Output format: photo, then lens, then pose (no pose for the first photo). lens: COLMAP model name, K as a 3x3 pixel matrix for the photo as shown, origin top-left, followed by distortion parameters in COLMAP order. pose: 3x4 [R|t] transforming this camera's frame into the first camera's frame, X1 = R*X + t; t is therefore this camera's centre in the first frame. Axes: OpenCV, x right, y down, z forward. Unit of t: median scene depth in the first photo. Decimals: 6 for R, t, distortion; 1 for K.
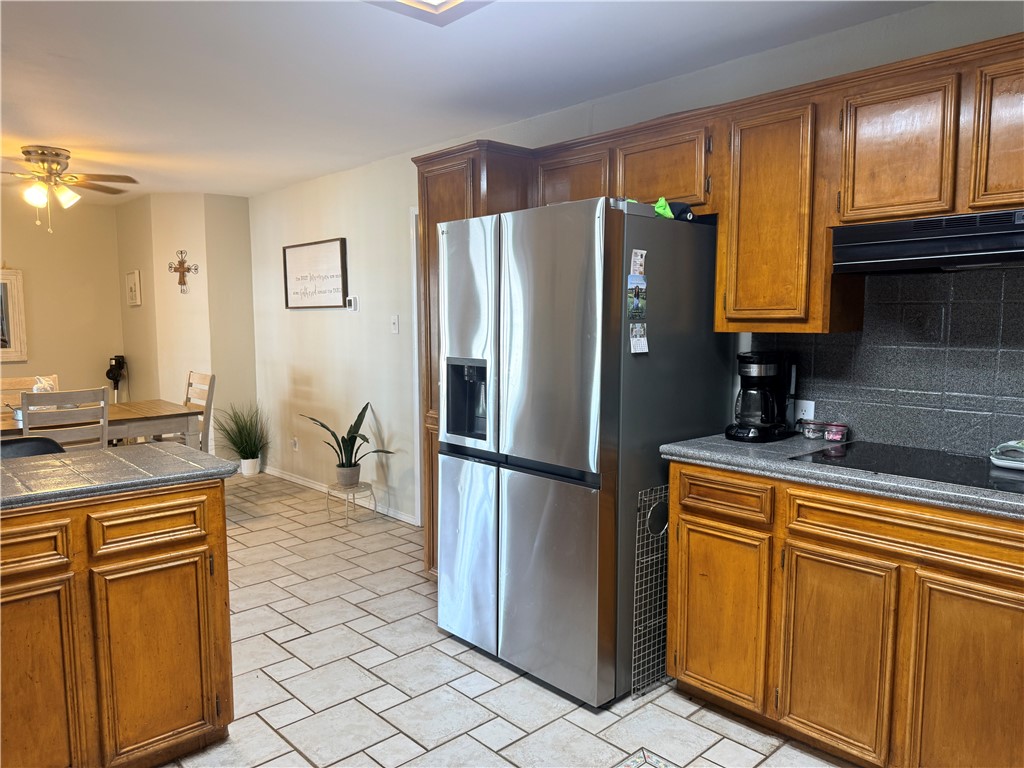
lens RADIAL K [[727.6, 0, 512.5], [0, 727.6, 384.9], [0, 0, 1]] dist [0.000033, -0.000331]
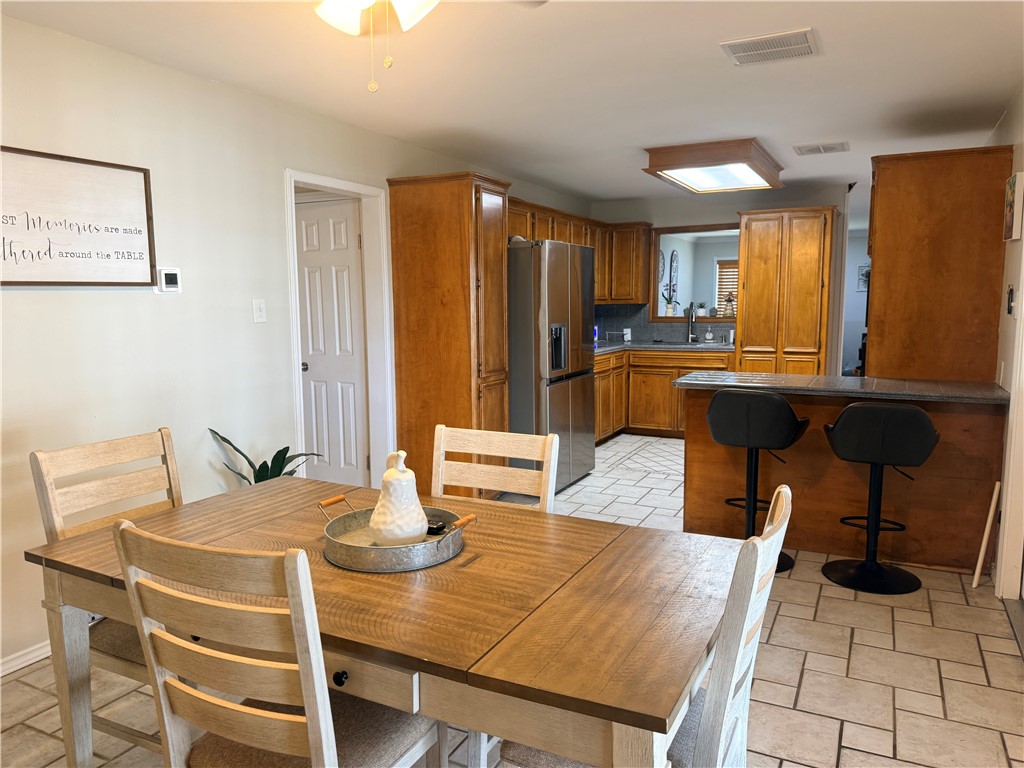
lens RADIAL K [[727.6, 0, 513.6], [0, 727.6, 387.1], [0, 0, 1]] dist [0.000033, -0.000331]
pose [[-0.337476, -0.116079, 0.934150, -1.622478], [0.099148, 0.982465, 0.157901, -0.159964], [-0.936098, 0.145907, -0.320050, 1.659045]]
